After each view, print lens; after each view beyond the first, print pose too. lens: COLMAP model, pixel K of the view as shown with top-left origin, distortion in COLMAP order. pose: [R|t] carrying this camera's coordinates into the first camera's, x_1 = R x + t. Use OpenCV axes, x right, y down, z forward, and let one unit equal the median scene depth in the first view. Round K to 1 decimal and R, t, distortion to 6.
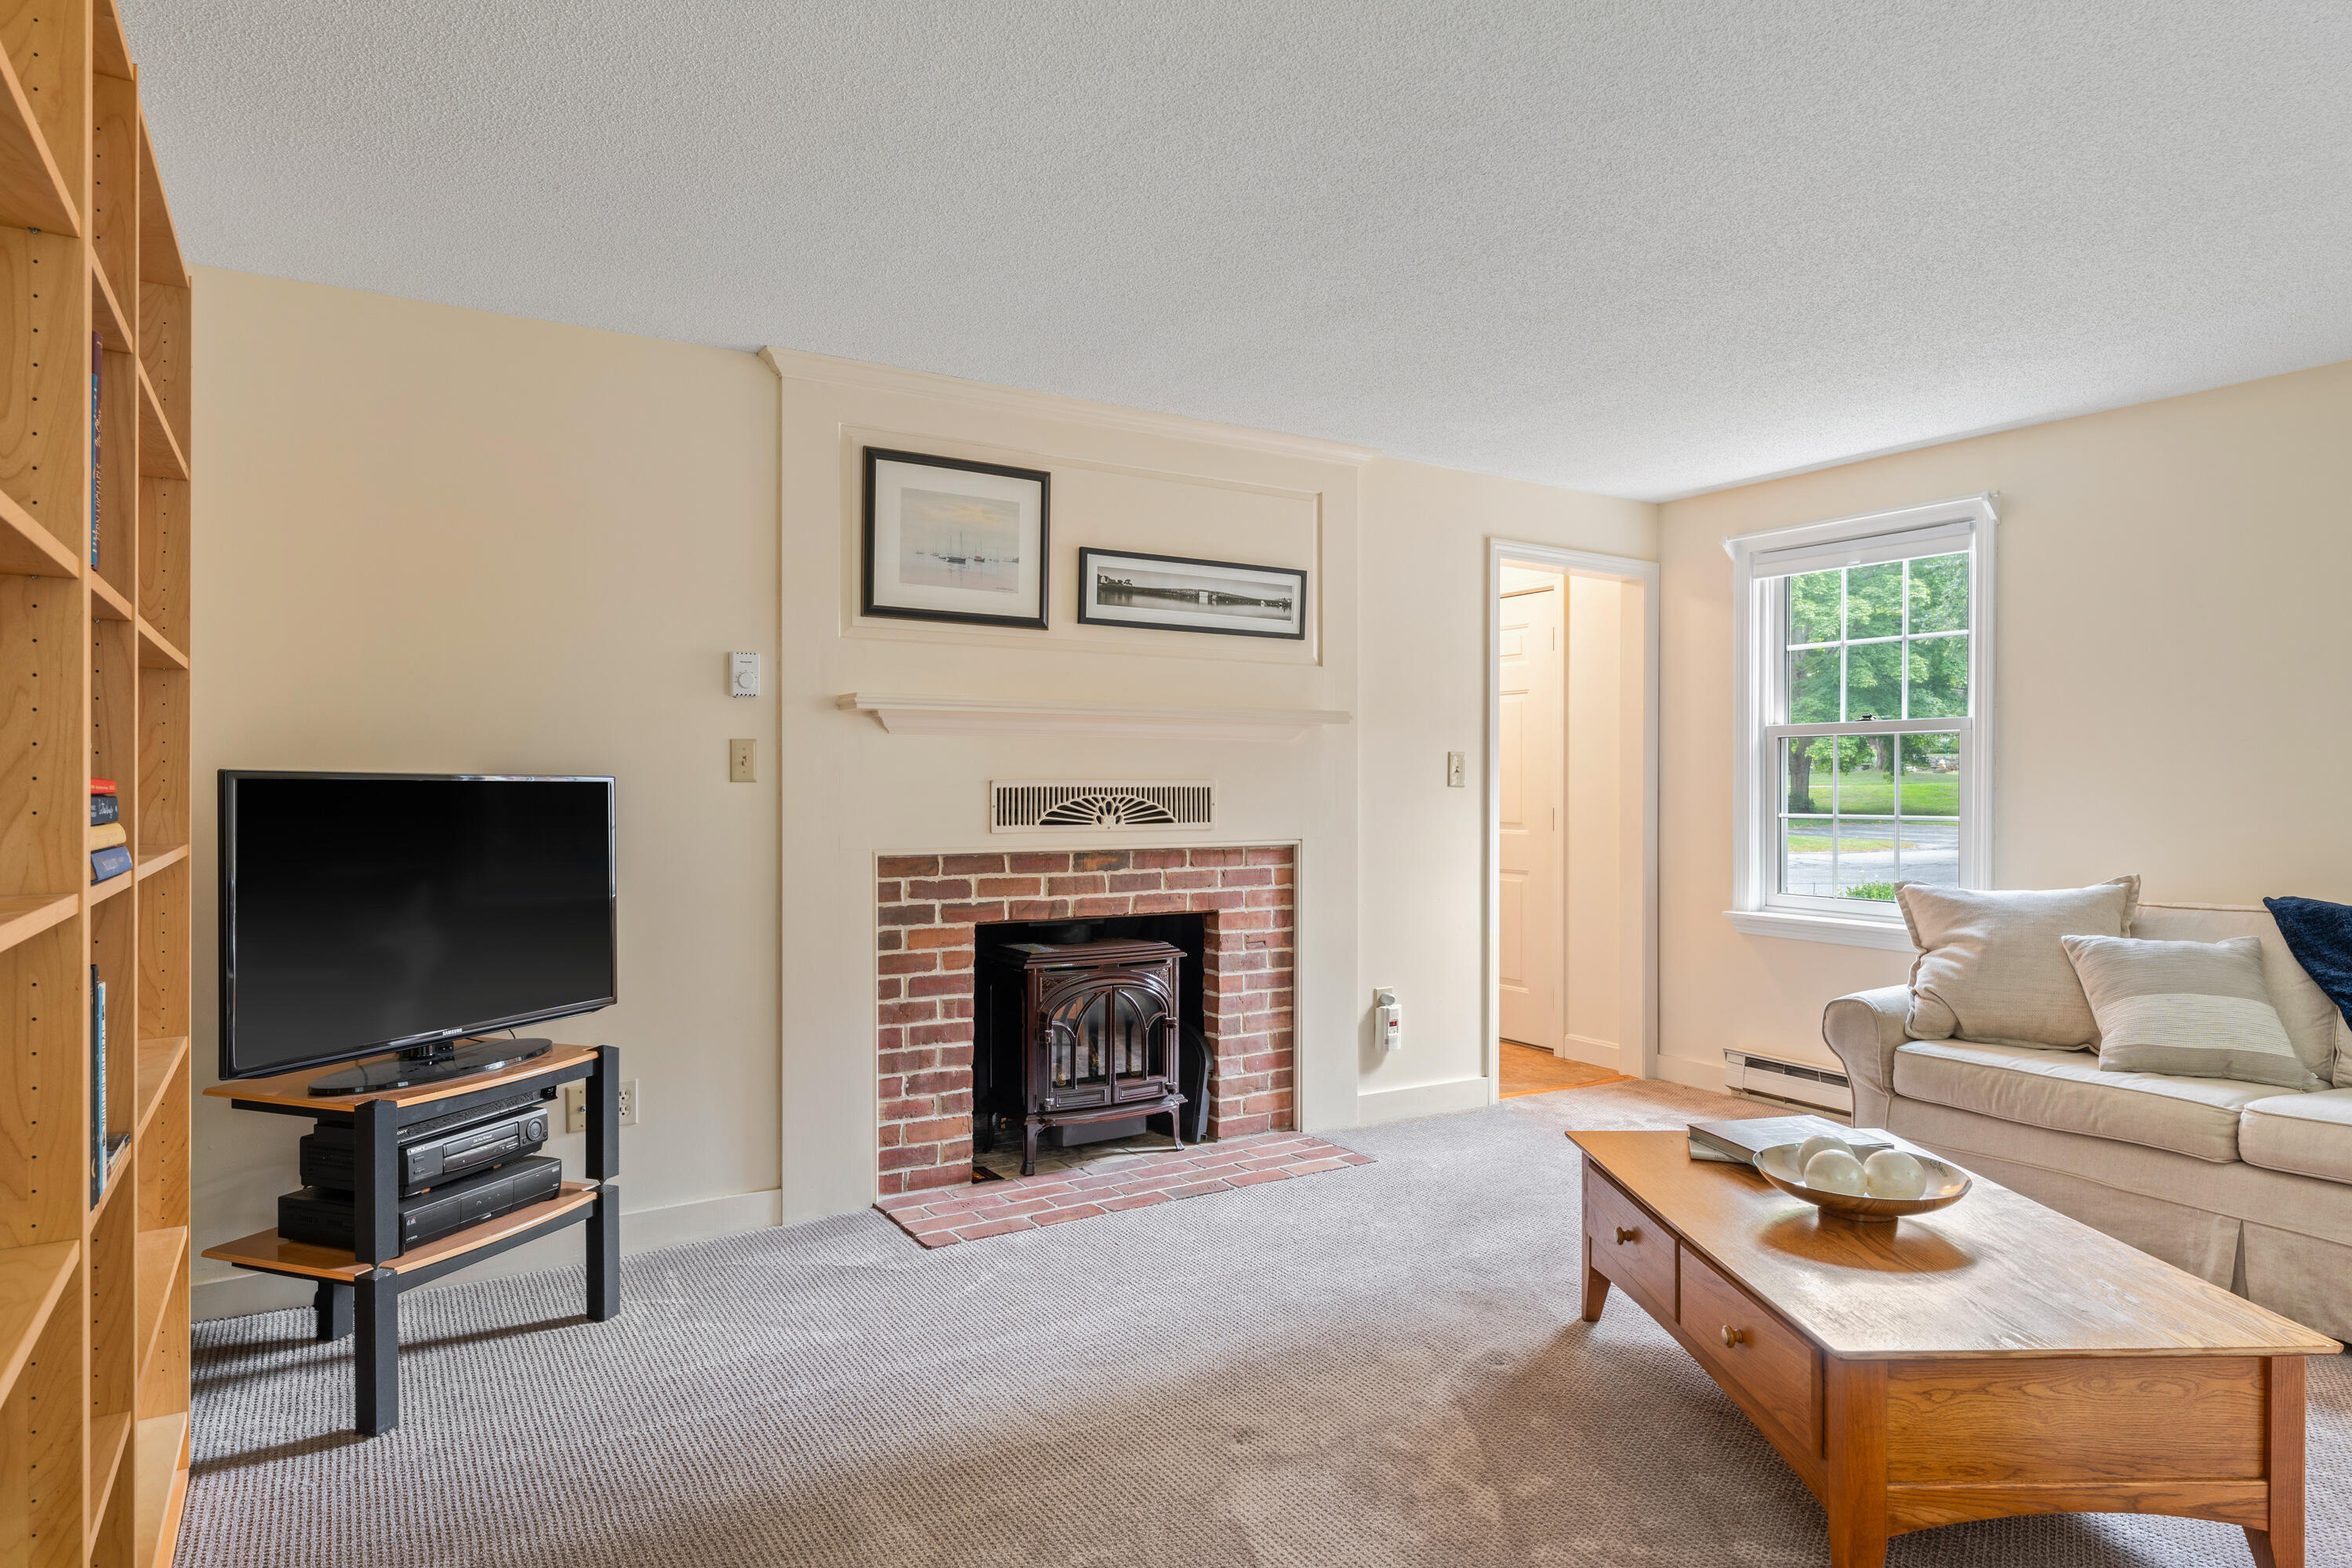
lens RADIAL K [[1363.3, 0, 1179.2], [0, 1363.3, 787.7], [0, 0, 1]] dist [-0.006656, -0.000907]
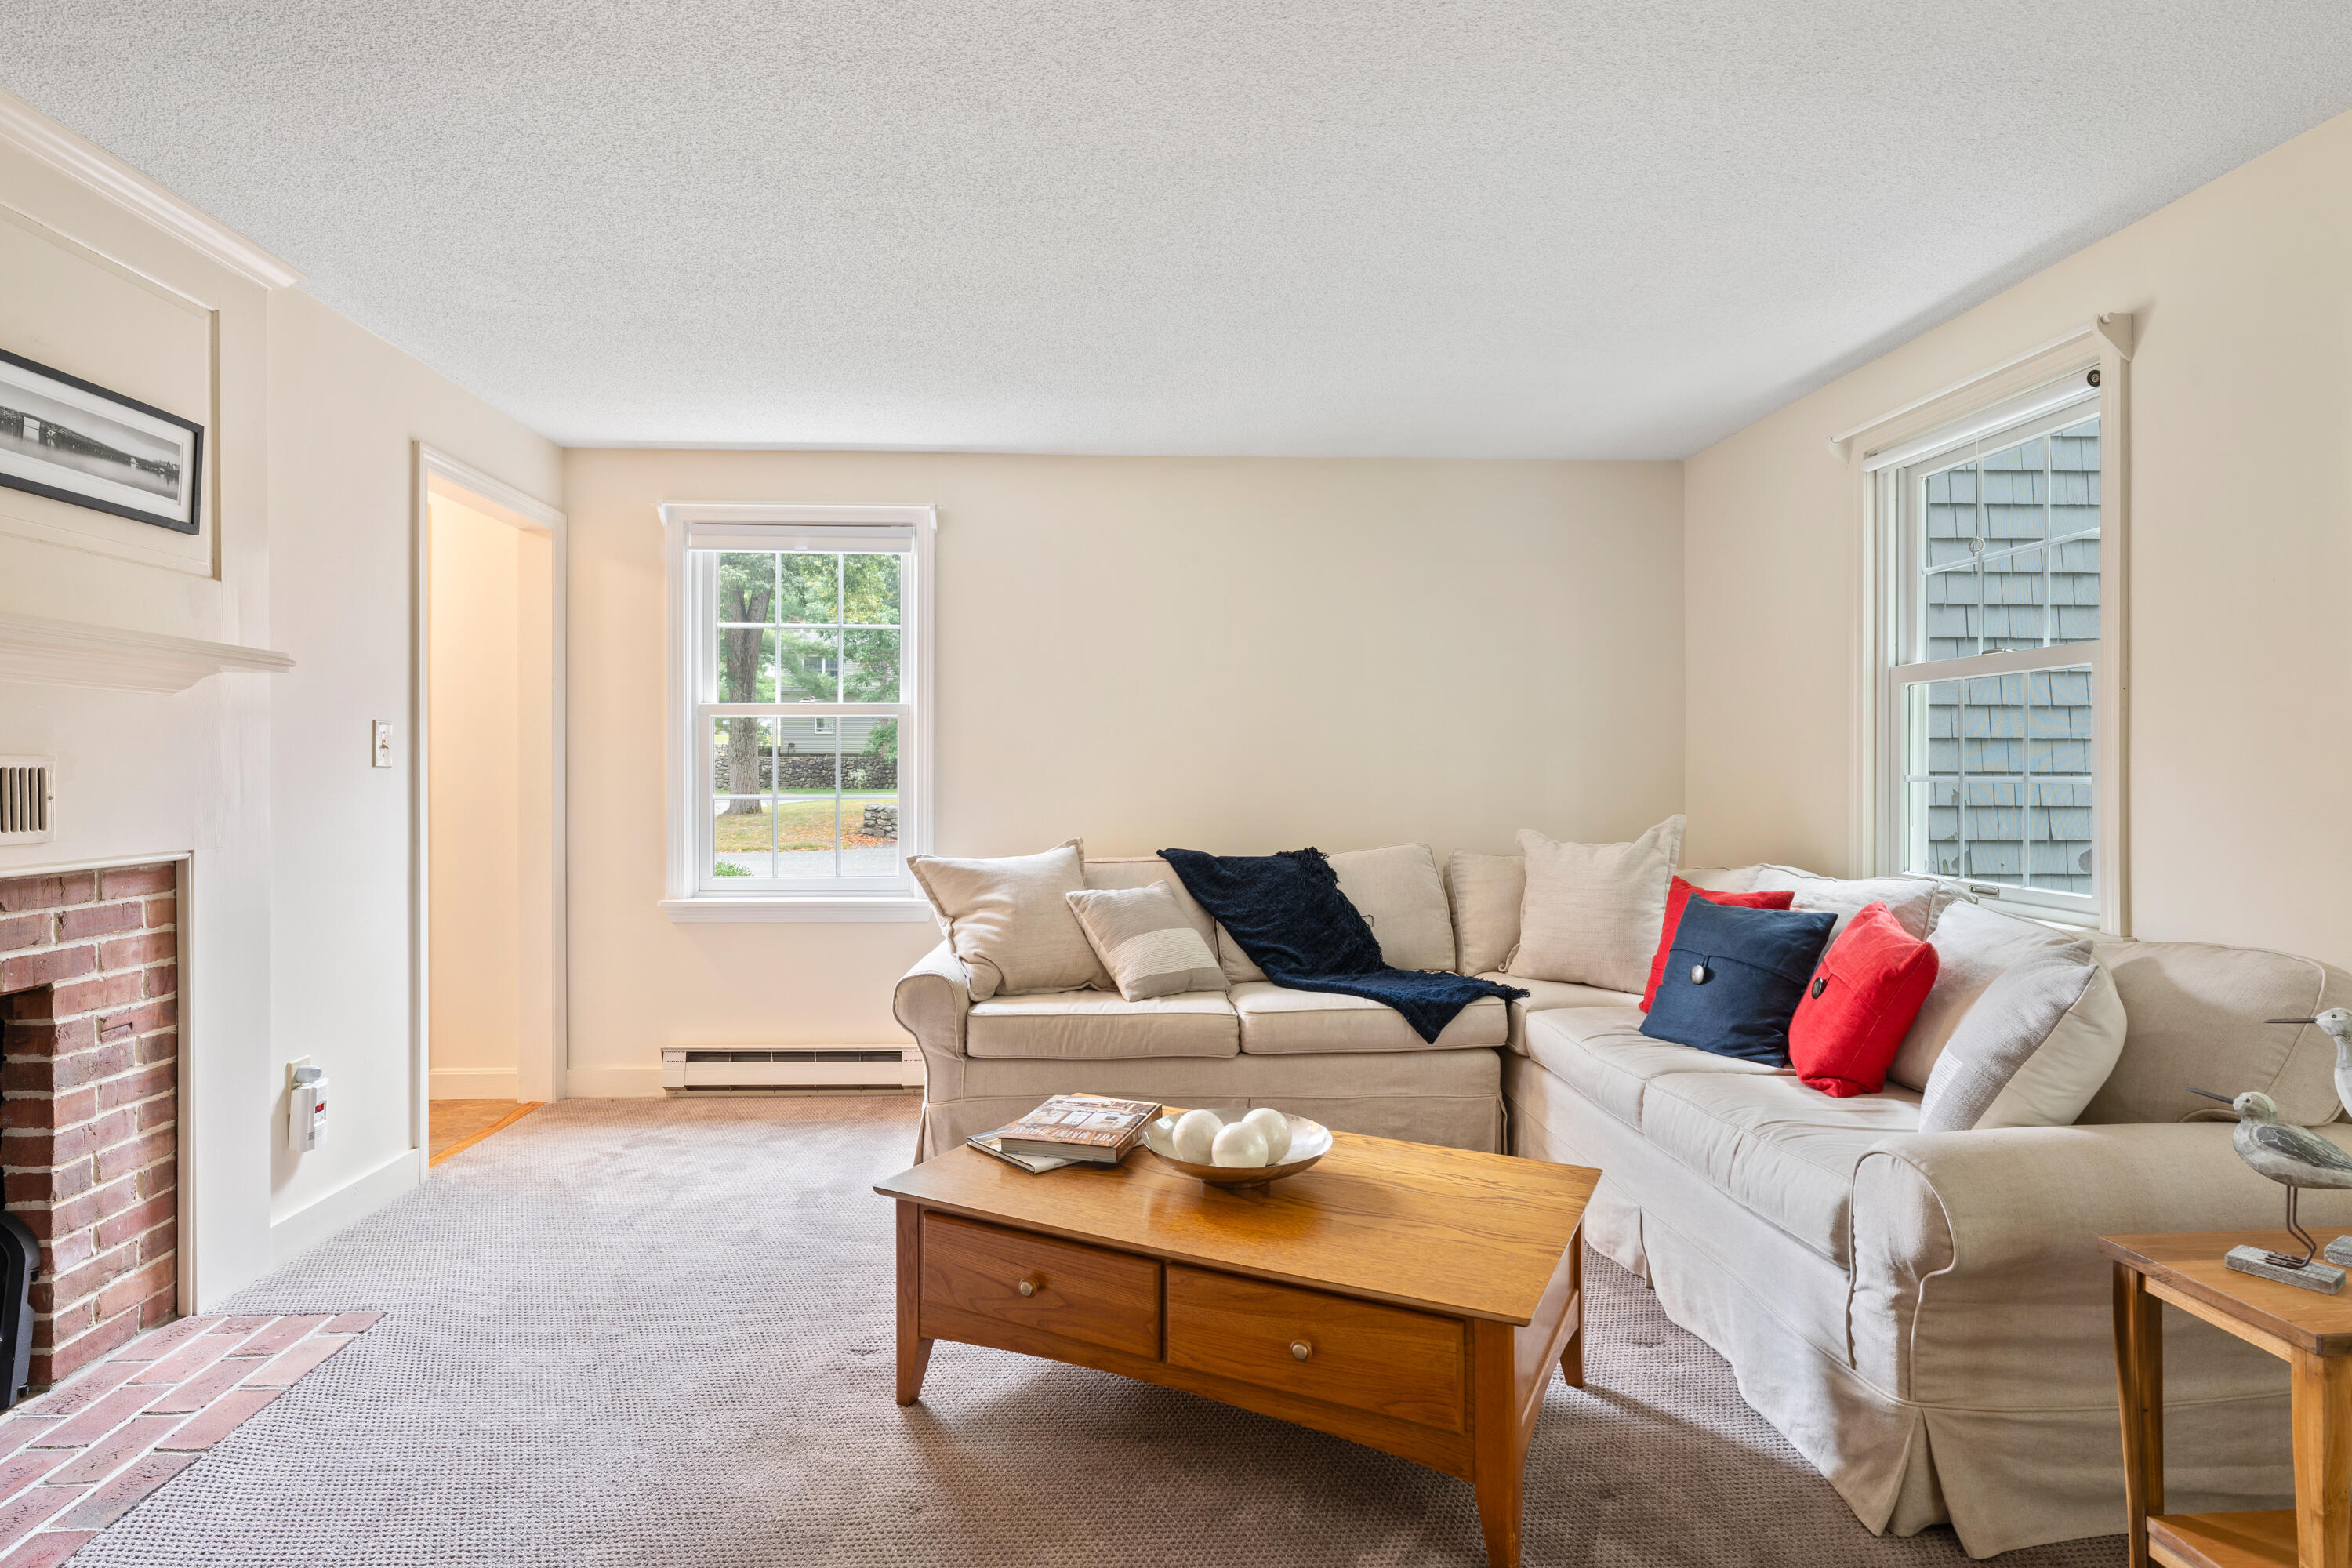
lens RADIAL K [[1224.6, 0, 1178.0], [0, 1224.6, 772.3], [0, 0, 1]] dist [-0.002308, 0.001338]
pose [[0.481206, -0.004314, 0.876597, -0.190741], [0.003172, 0.999990, 0.003179, 0.001215], [-0.876602, 0.001251, 0.481215, 0.335666]]
